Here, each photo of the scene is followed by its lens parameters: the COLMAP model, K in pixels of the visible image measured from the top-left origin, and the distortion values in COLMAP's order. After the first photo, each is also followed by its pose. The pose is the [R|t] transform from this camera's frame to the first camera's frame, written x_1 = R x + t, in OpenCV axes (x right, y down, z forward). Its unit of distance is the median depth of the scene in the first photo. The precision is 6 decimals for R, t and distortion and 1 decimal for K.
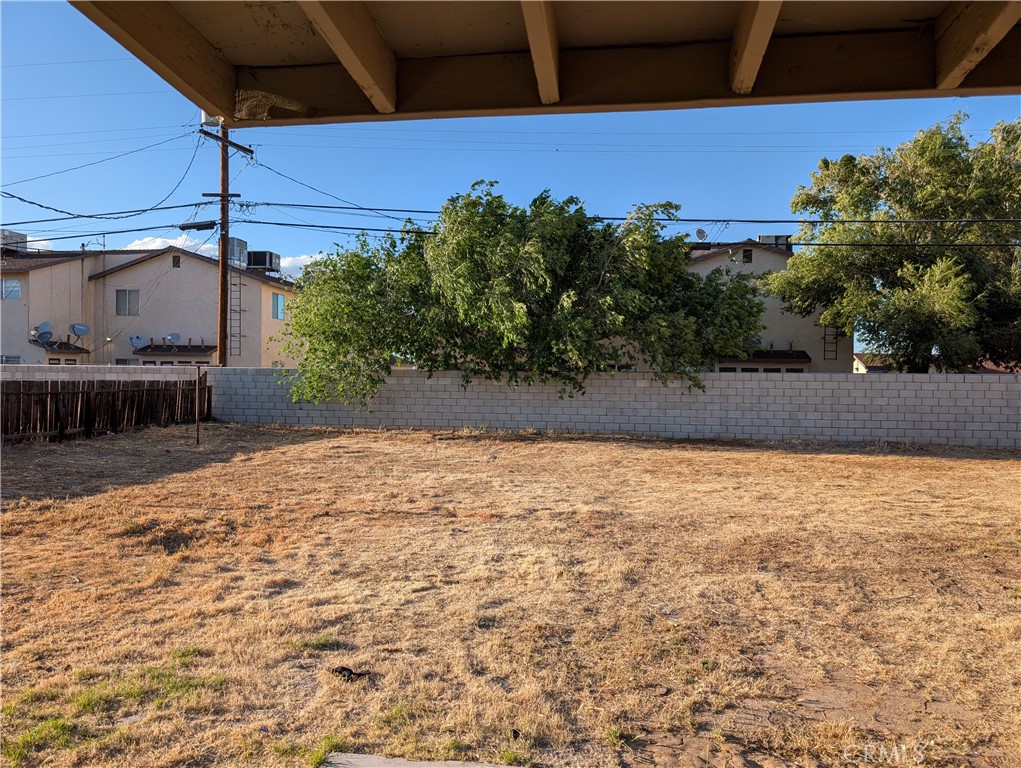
lens RADIAL K [[730.7, 0, 513.6], [0, 730.7, 392.0], [0, 0, 1]] dist [0.034000, -0.028863]
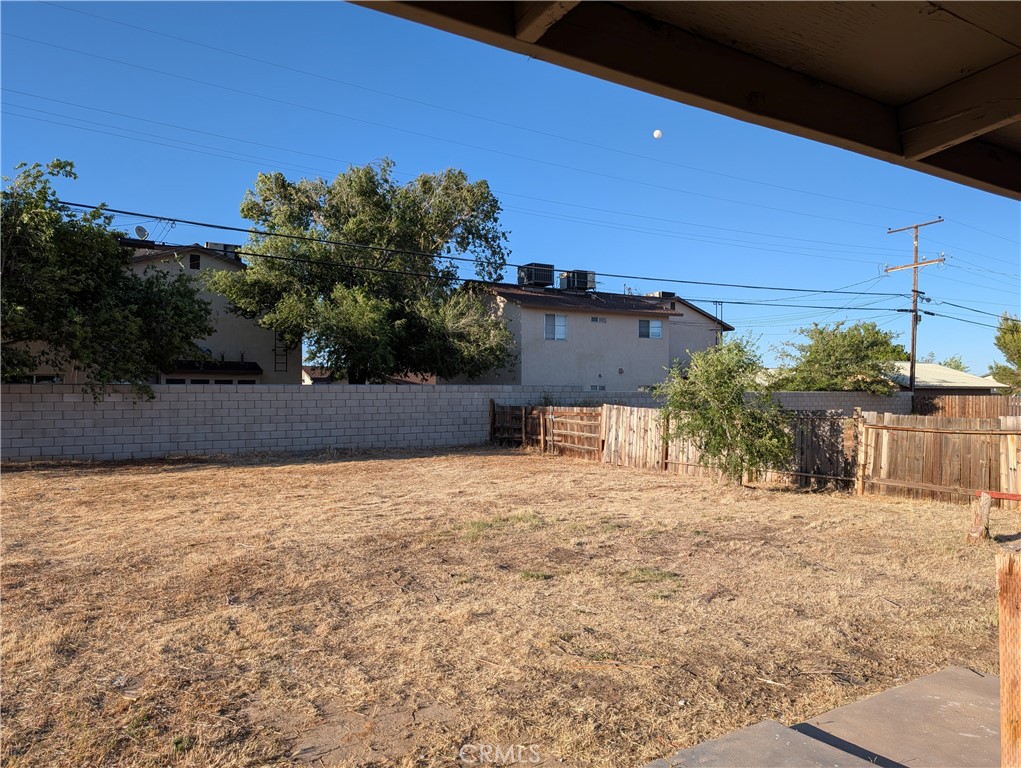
lens RADIAL K [[730.7, 0, 502.5], [0, 730.7, 390.8], [0, 0, 1]] dist [0.034000, -0.028863]
pose [[0.759847, -0.010826, 0.650012, 0.003405], [0.022537, 0.999699, -0.009695, -0.001154], [-0.649711, 0.022016, 0.759862, 0.061832]]
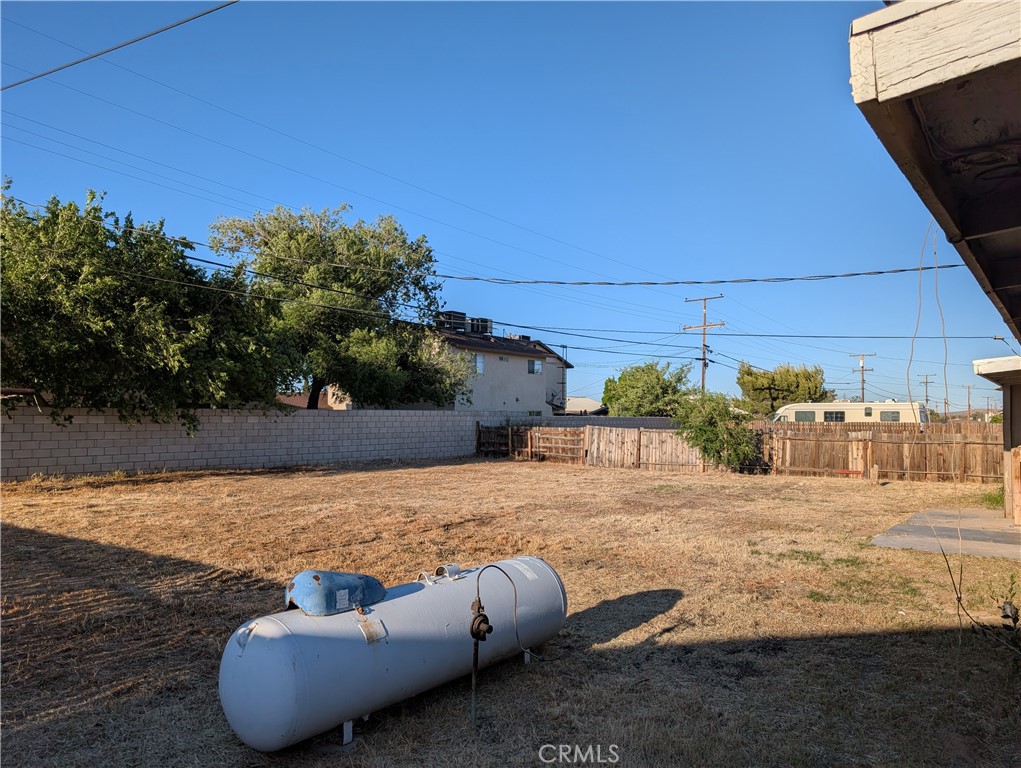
lens RADIAL K [[730.7, 0, 505.3], [0, 730.7, 400.2], [0, 0, 1]] dist [0.034000, -0.028863]
pose [[0.484084, 0.009015, 0.874975, -1.124954], [0.016078, 0.999686, -0.019195, -0.026409], [-0.874874, 0.023360, 0.483788, 0.248407]]
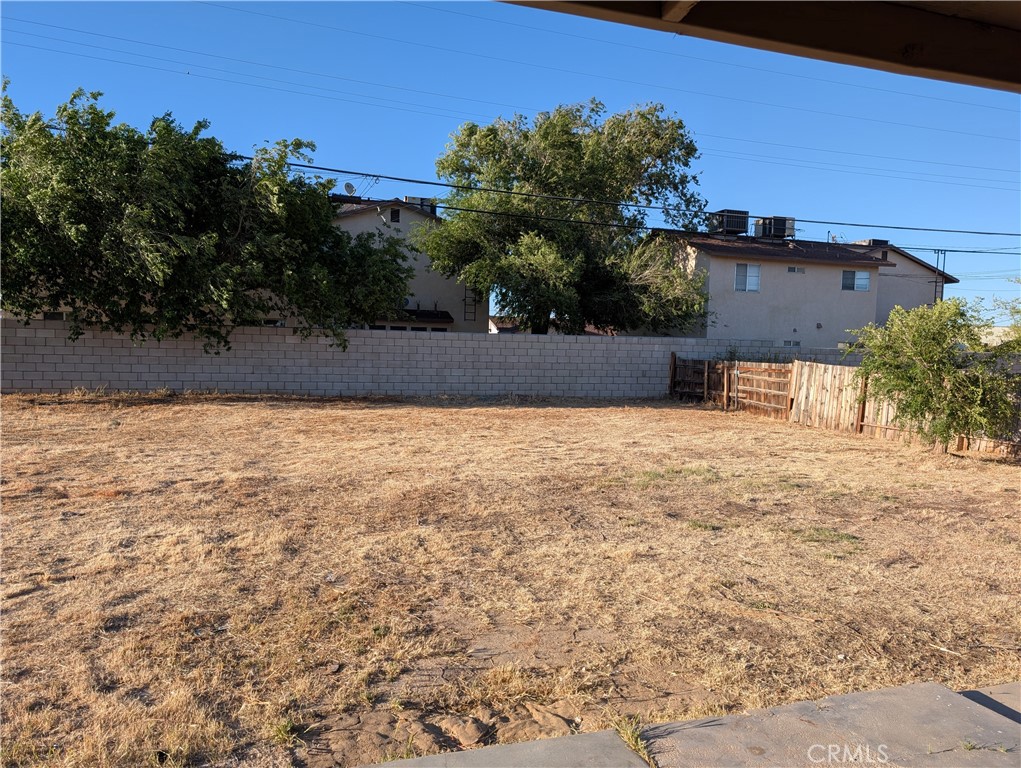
lens RADIAL K [[730.7, 0, 505.7], [0, 730.7, 392.4], [0, 0, 1]] dist [0.034000, -0.028863]
pose [[0.894729, -0.019473, 0.446184, -0.004632], [-0.006592, 0.998364, 0.056791, 0.001587], [-0.446560, -0.053754, 0.893138, 0.036235]]
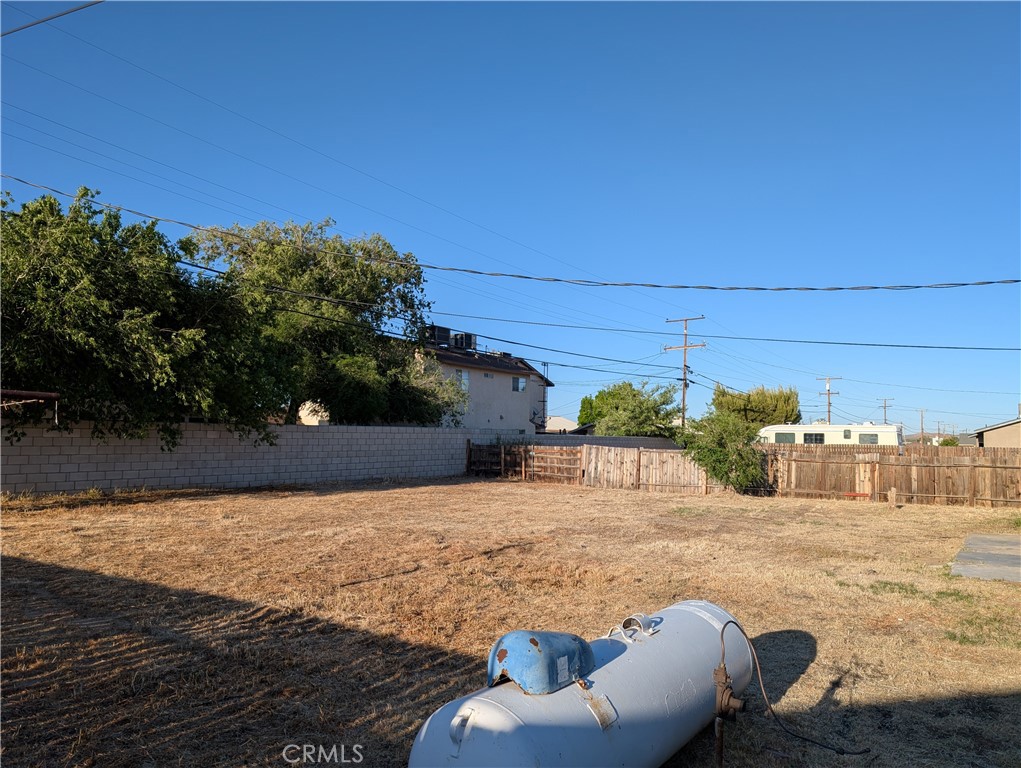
lens RADIAL K [[730.7, 0, 515.0], [0, 730.7, 385.8], [0, 0, 1]] dist [0.034000, -0.028863]
pose [[0.426533, 0.055458, 0.902770, -1.107555], [0.005066, 0.997956, -0.063699, -0.024994], [-0.904458, 0.031743, 0.425381, 0.392663]]
